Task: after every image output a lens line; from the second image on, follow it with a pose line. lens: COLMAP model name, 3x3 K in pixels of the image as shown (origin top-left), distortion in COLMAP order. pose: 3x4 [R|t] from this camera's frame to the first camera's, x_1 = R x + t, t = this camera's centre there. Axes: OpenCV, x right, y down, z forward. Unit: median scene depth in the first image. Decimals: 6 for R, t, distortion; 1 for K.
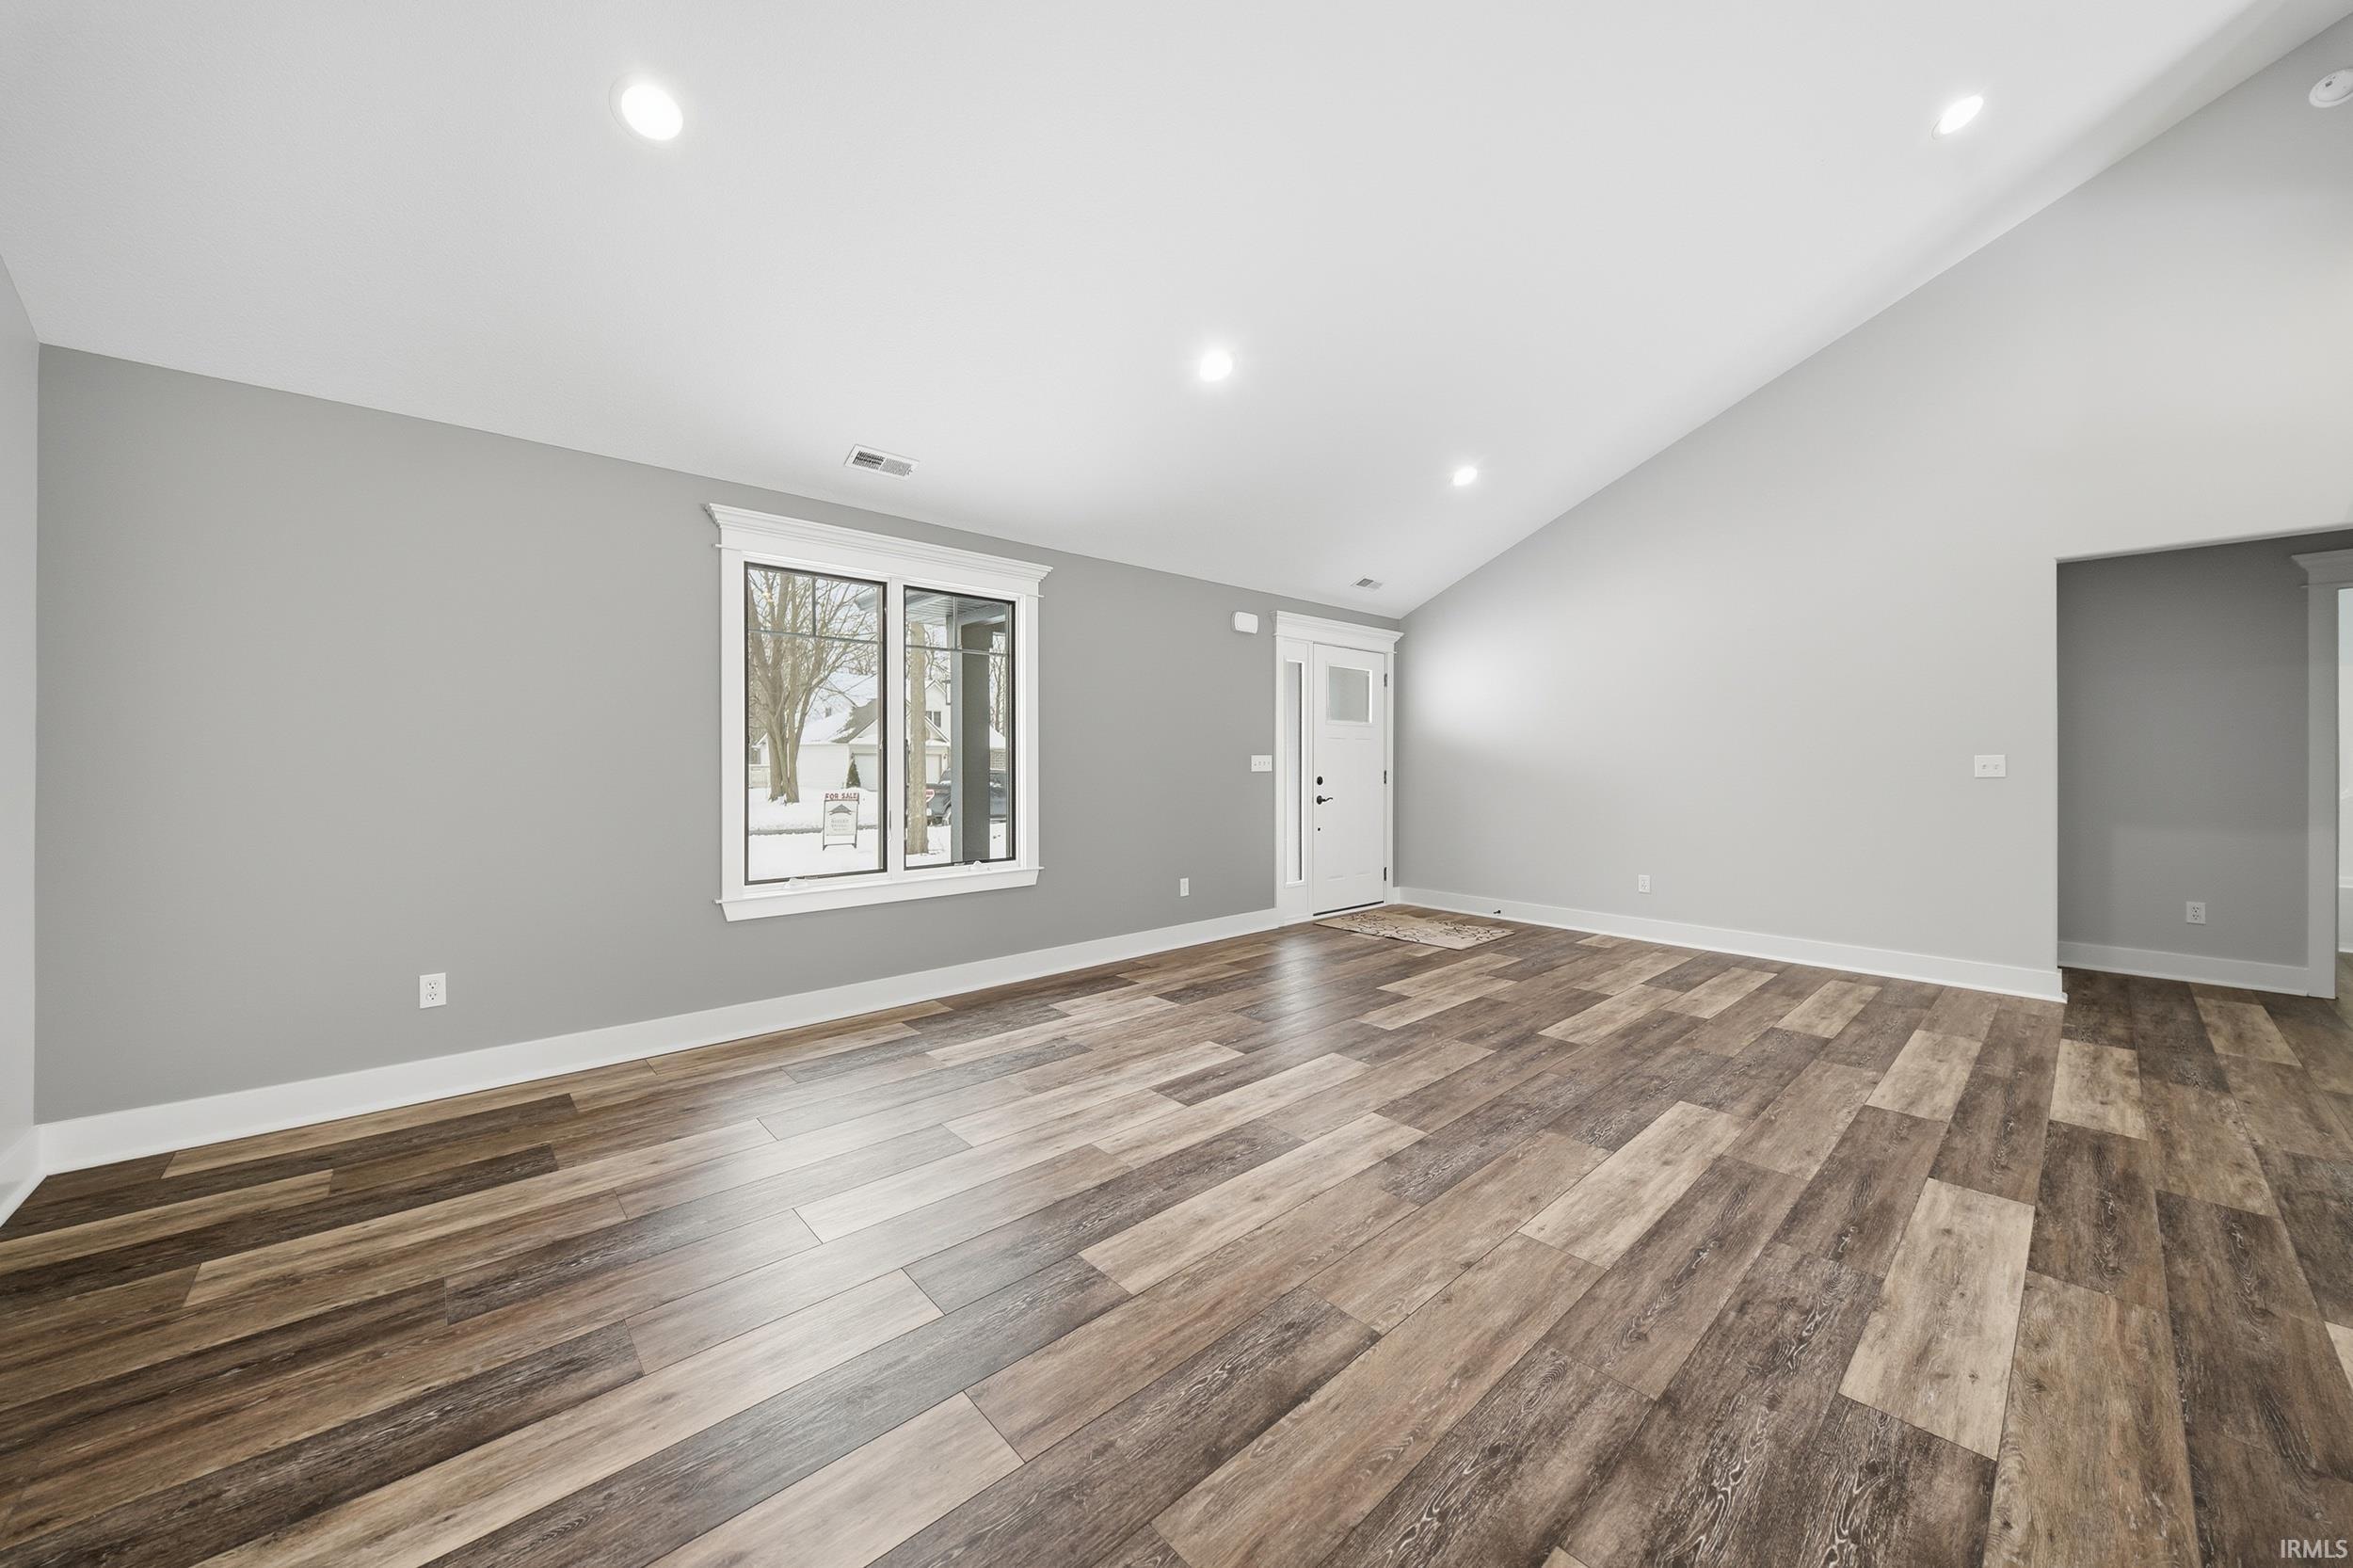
lens RADIAL K [[848.9, 0, 1177.3], [0, 848.9, 766.1], [0, 0, 1]] dist [-0.010365, -0.000334]
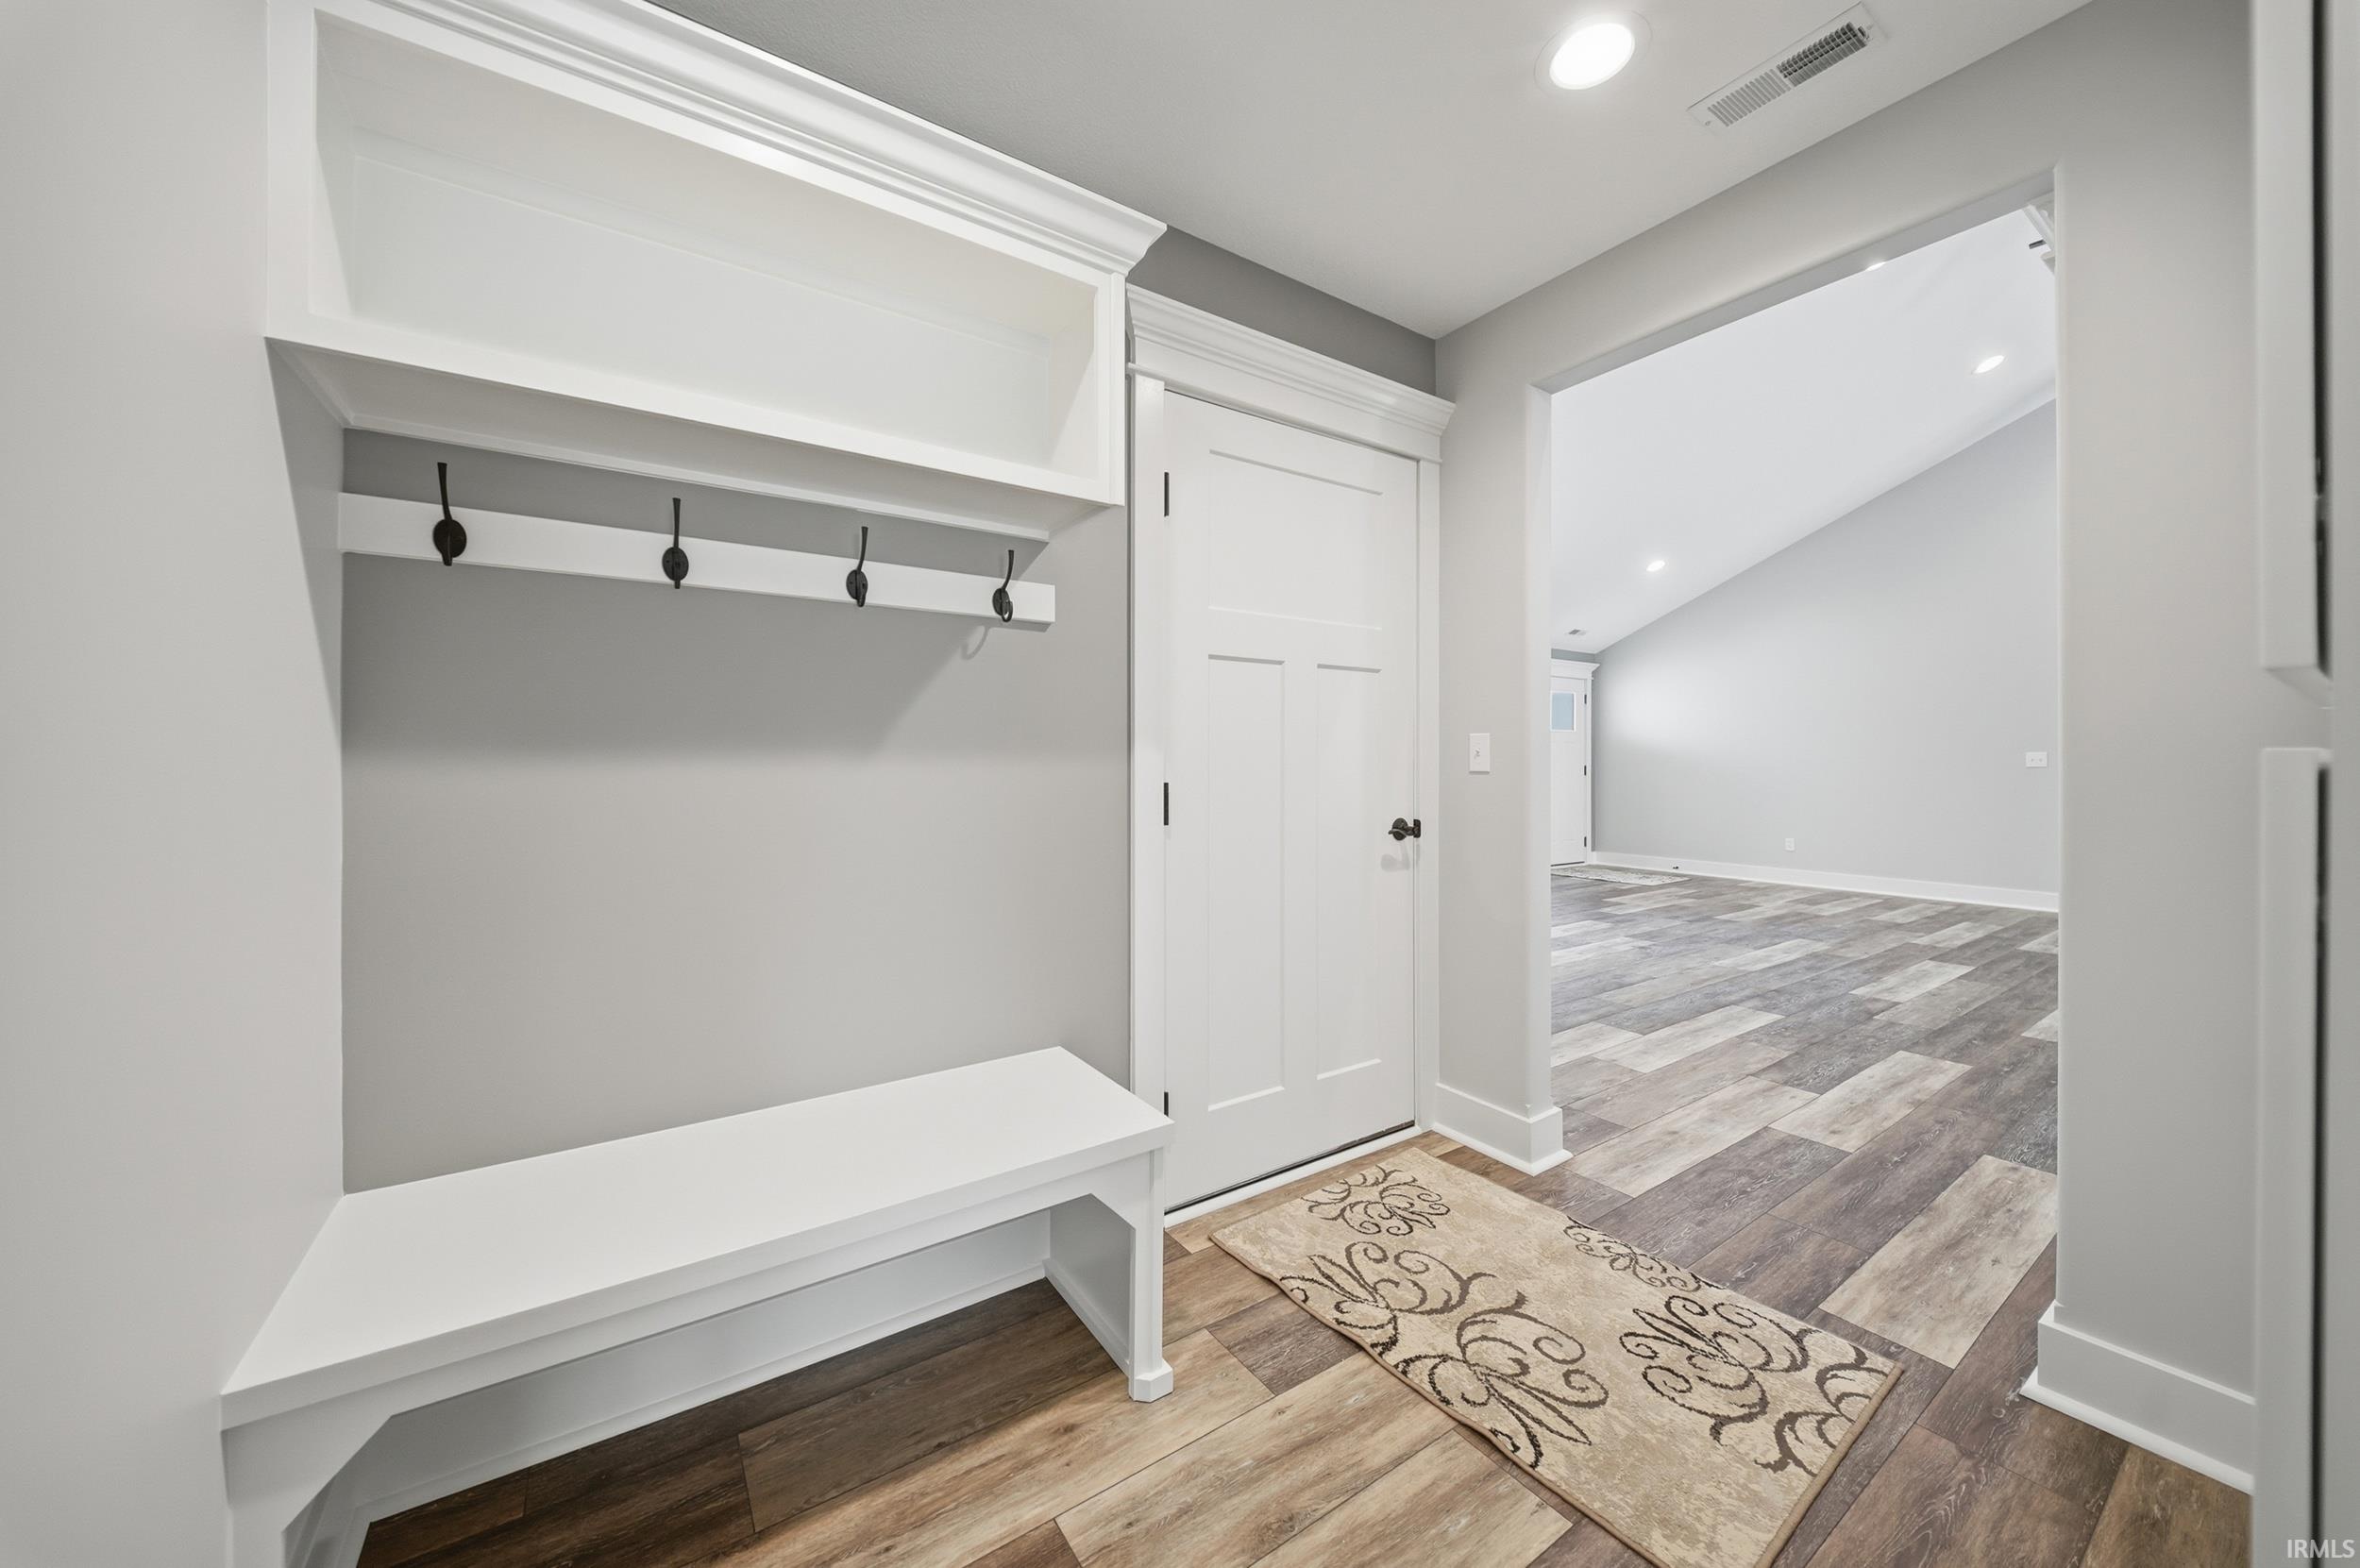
lens RADIAL K [[851.4, 0, 1168.9], [0, 851.4, 765.0], [0, 0, 1]] dist [-0.010365, -0.000334]
pose [[0.988770, 0.000271, -0.149443, -0.397771], [-0.001089, 0.999985, -0.005392, 0.022810], [0.149440, 0.005494, 0.988756, -0.840023]]
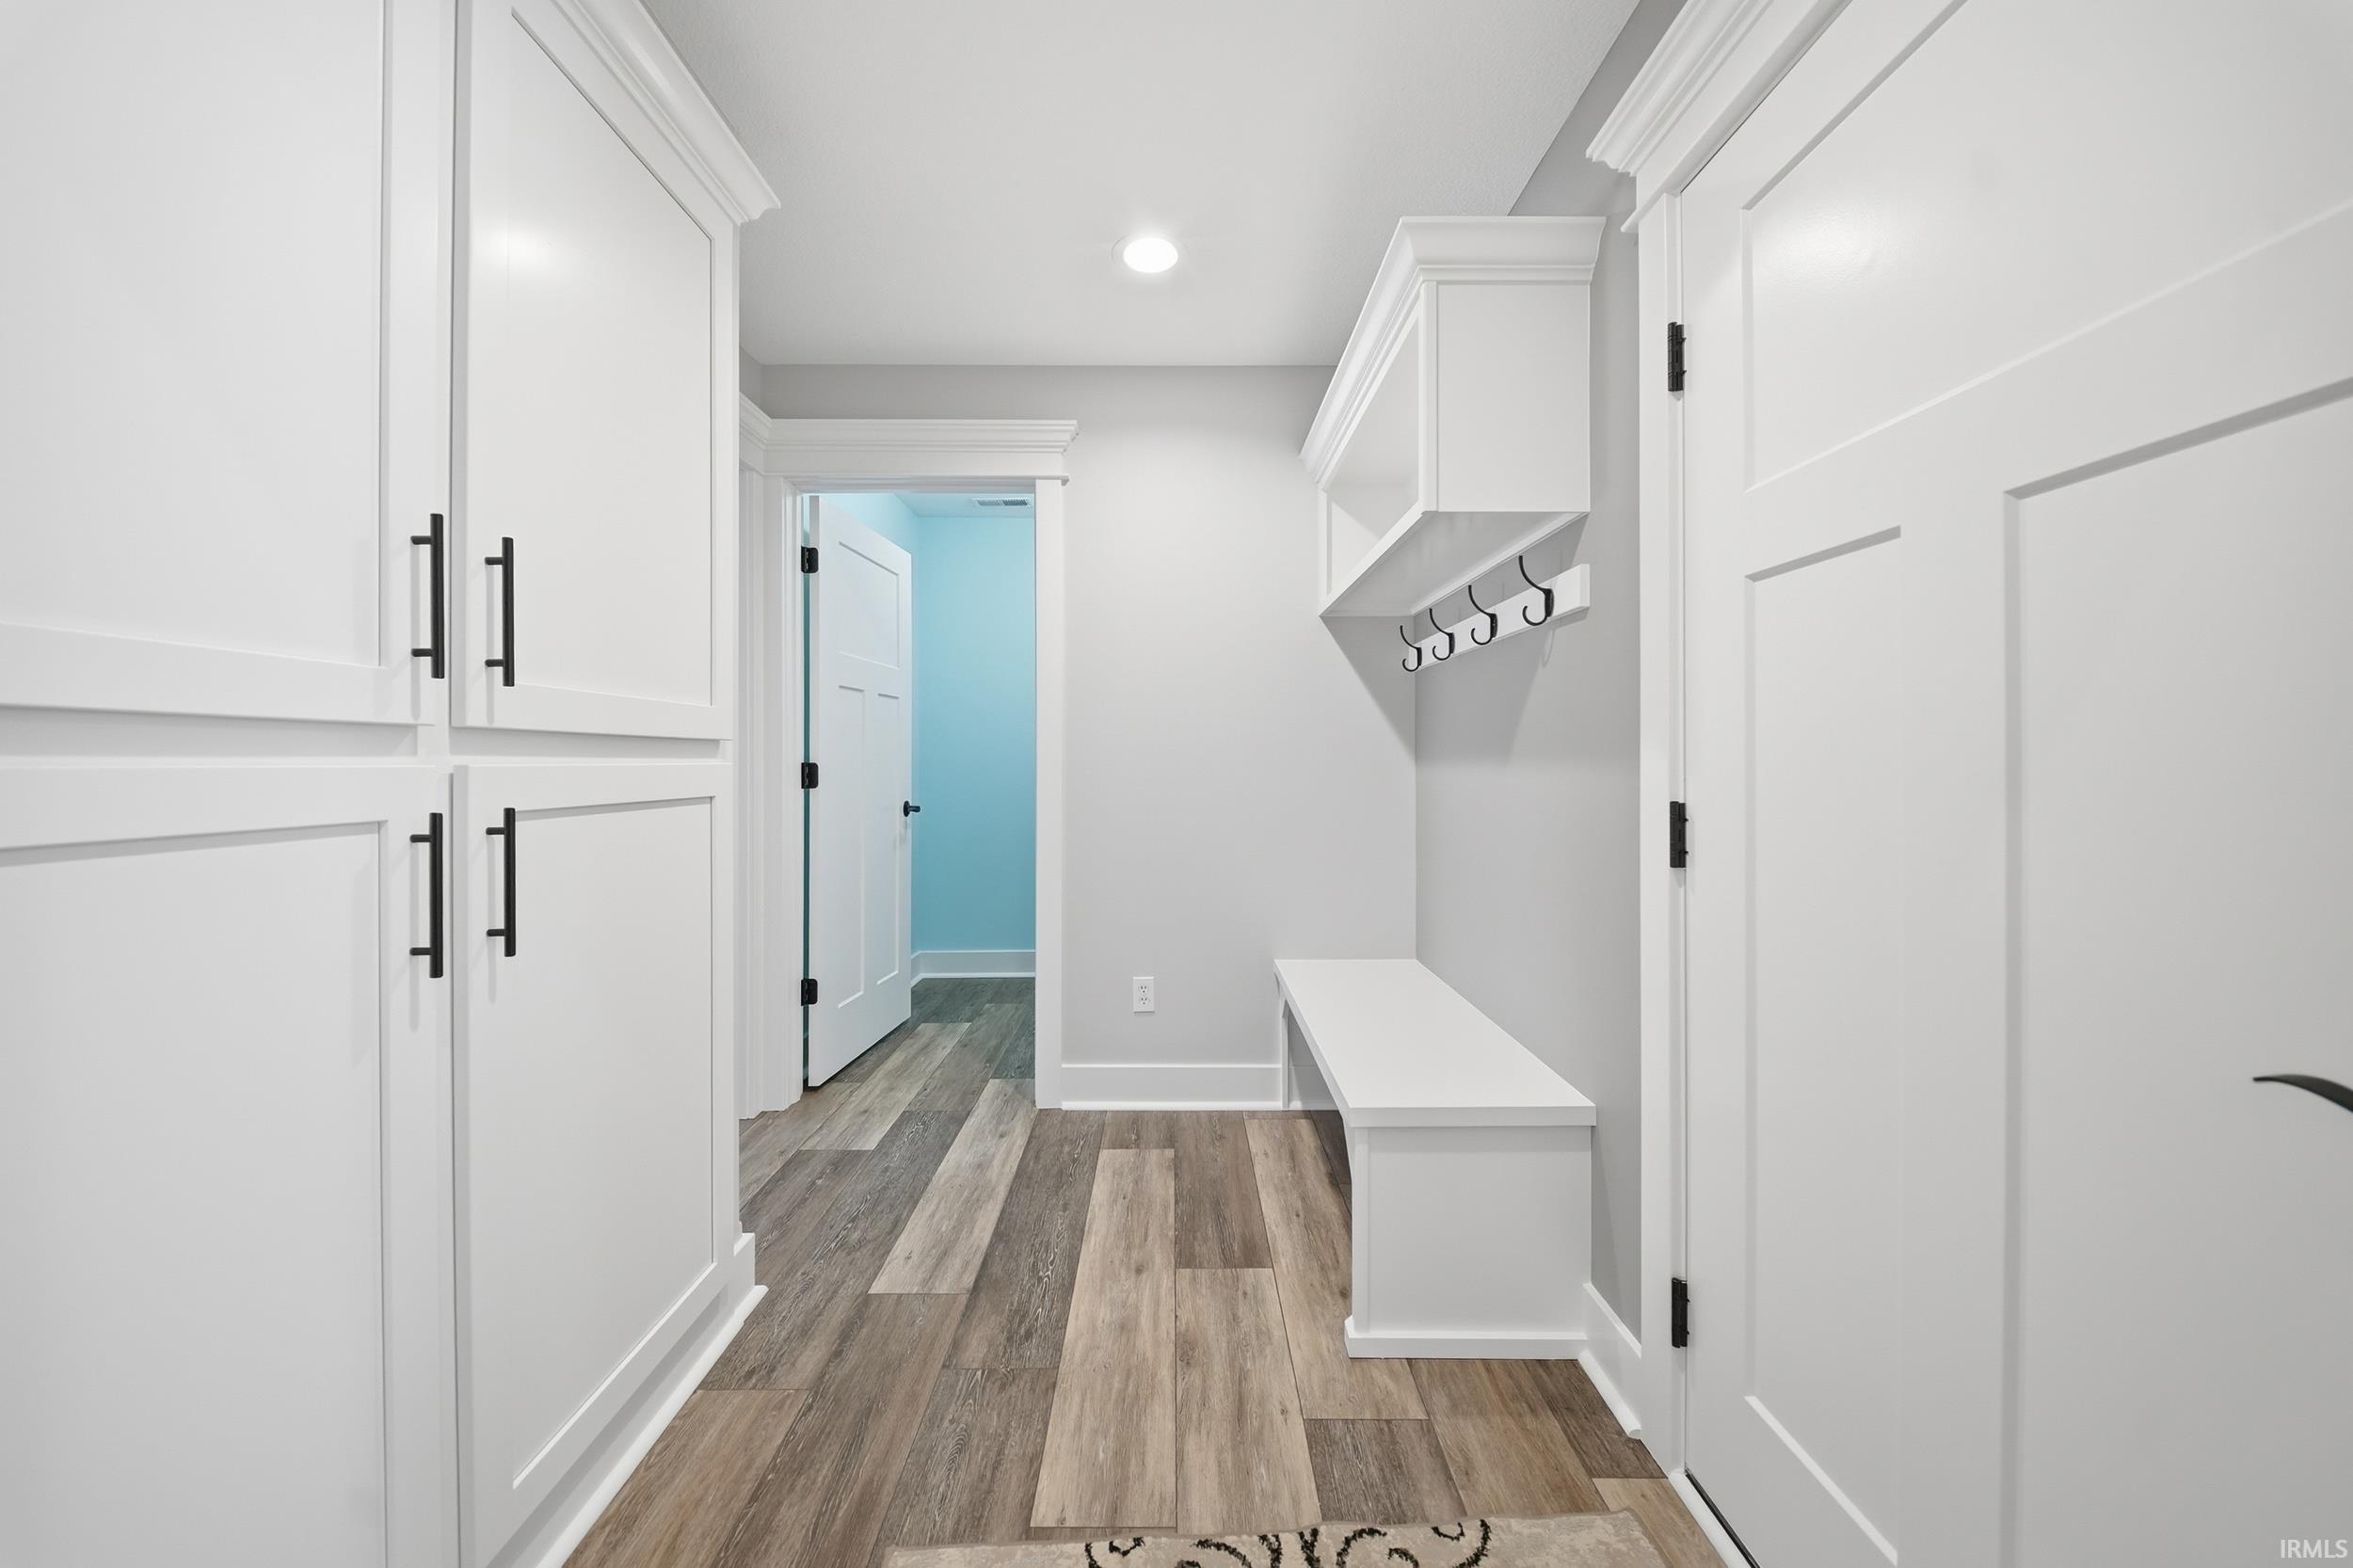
lens RADIAL K [[848.9, 0, 1177.9], [0, 848.9, 765.4], [0, 0, 1]] dist [-0.010365, -0.000334]
pose [[-0.676702, 0.004269, -0.736245, -0.063449], [-0.005932, 0.999919, 0.011250, 0.013144], [0.736233, 0.011981, -0.676622, -0.178894]]
